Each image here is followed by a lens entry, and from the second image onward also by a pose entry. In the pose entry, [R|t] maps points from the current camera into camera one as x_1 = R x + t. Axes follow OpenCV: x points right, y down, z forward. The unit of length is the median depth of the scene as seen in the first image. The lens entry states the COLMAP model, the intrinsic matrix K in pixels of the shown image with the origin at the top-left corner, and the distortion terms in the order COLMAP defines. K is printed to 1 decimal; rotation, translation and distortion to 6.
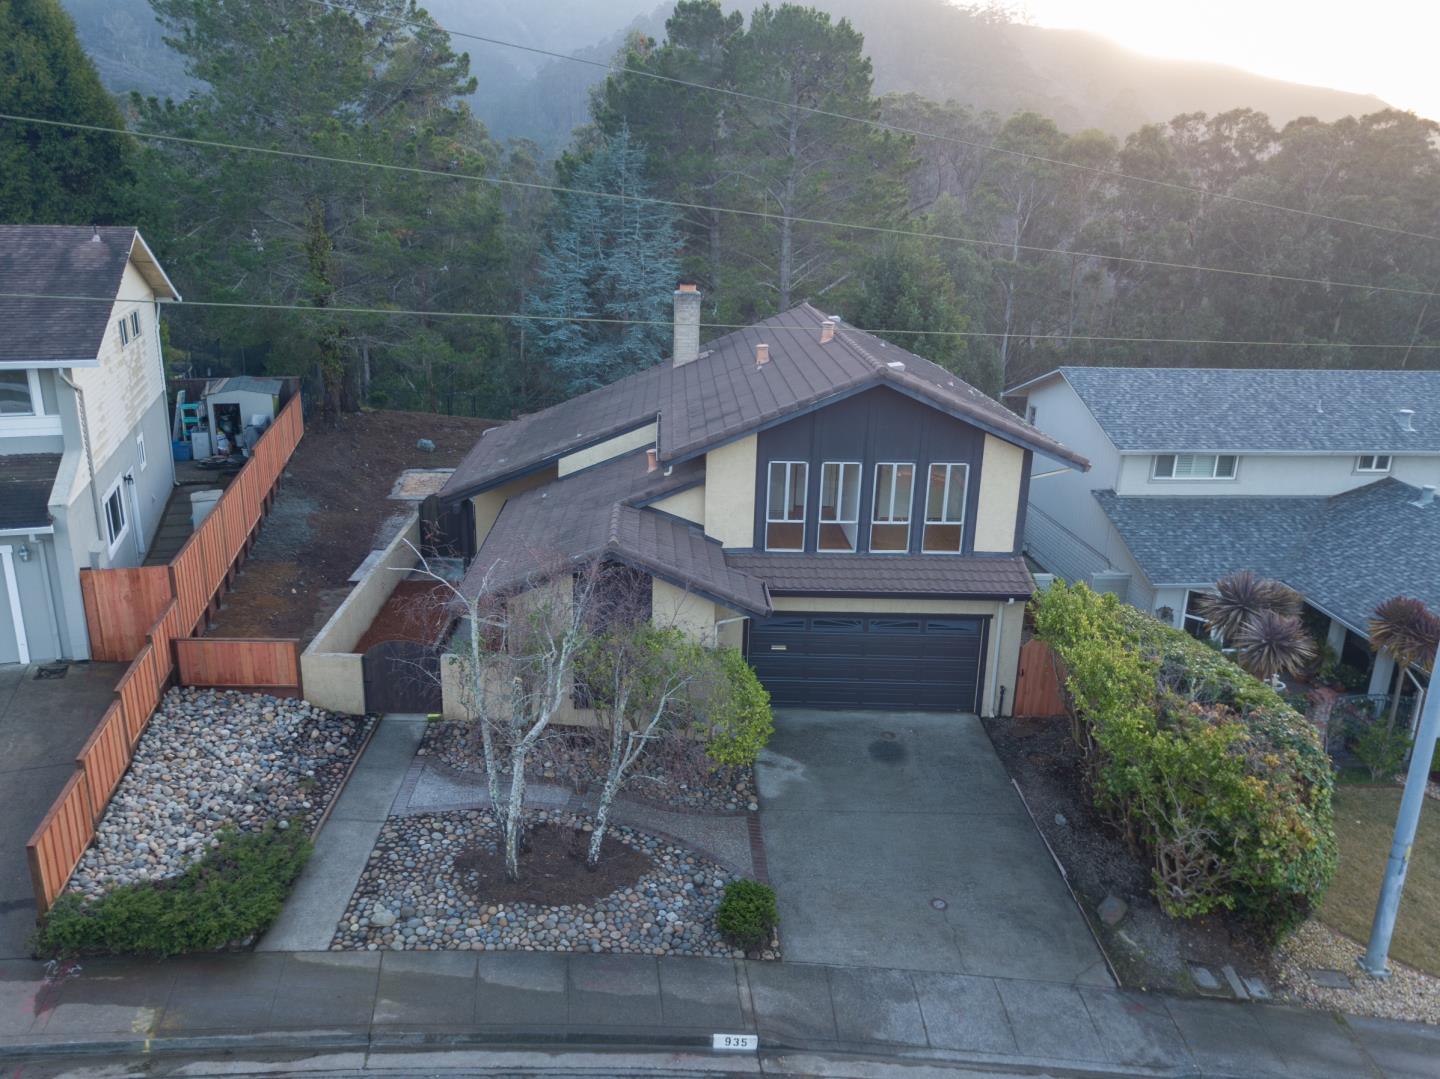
lens RADIAL K [[1108.8, 0, 712.0], [0, 1108.8, 541.2], [0, 0, 1]] dist [0.015225, -0.014906]
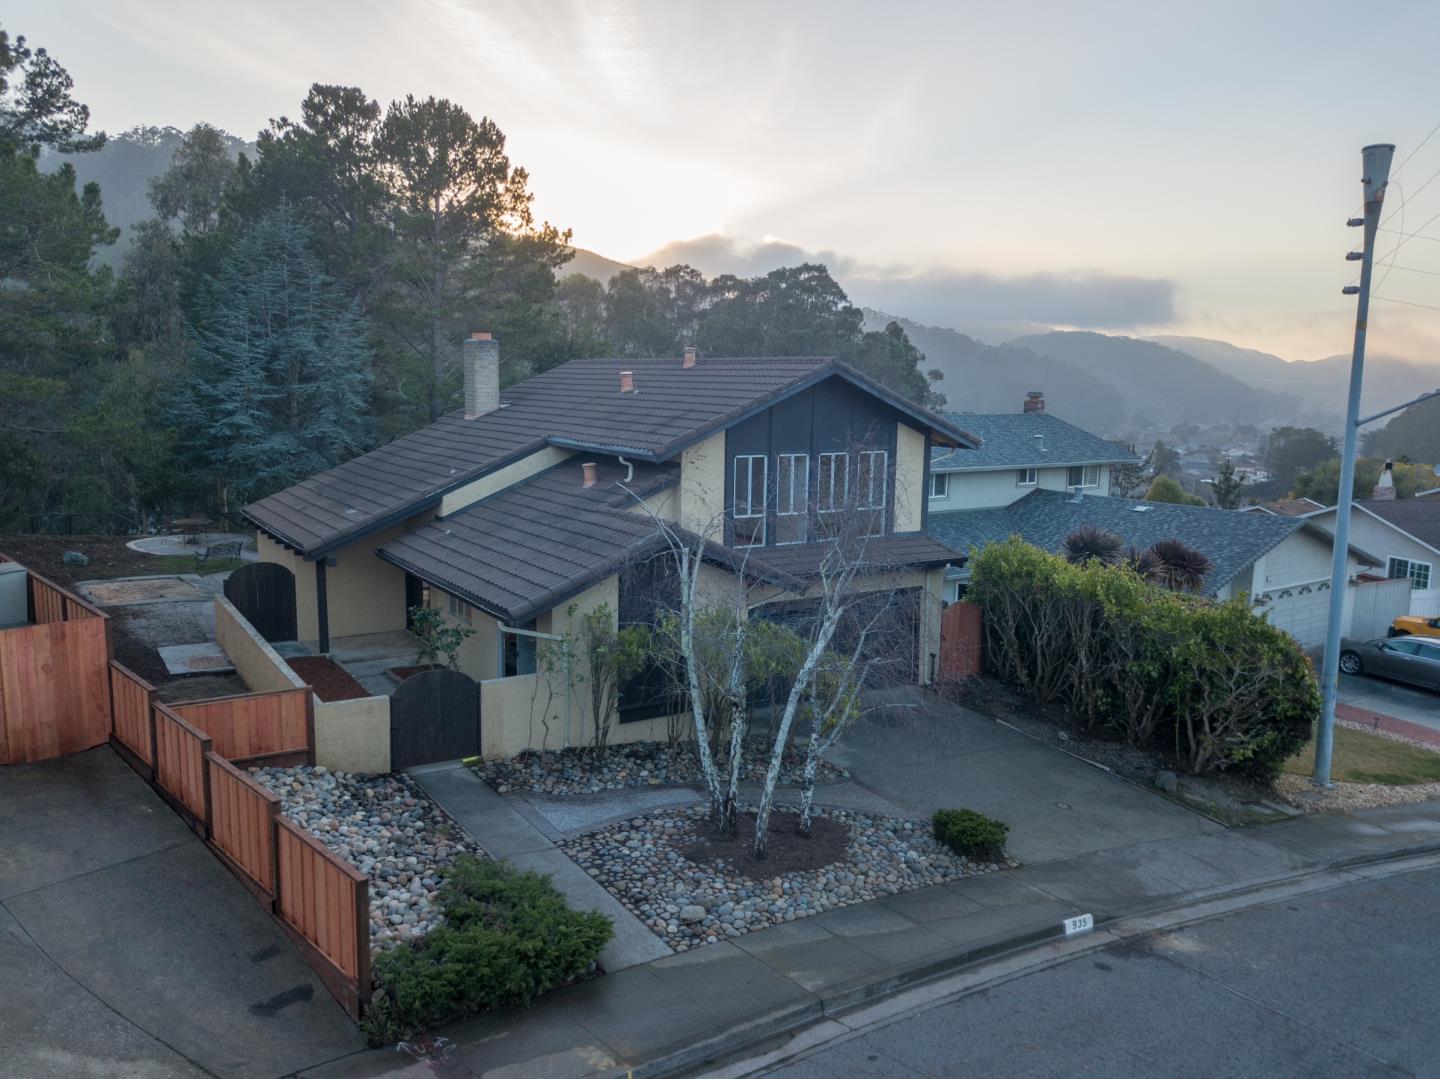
lens RADIAL K [[1108.8, 0, 716.0], [0, 1108.8, 540.0], [0, 0, 1]] dist [0.015225, -0.014906]
pose [[0.864205, -0.084186, 0.496047, -0.492409], [0.155537, 0.982312, -0.104263, 0.110324], [-0.478495, 0.167258, 0.862013, 0.157375]]
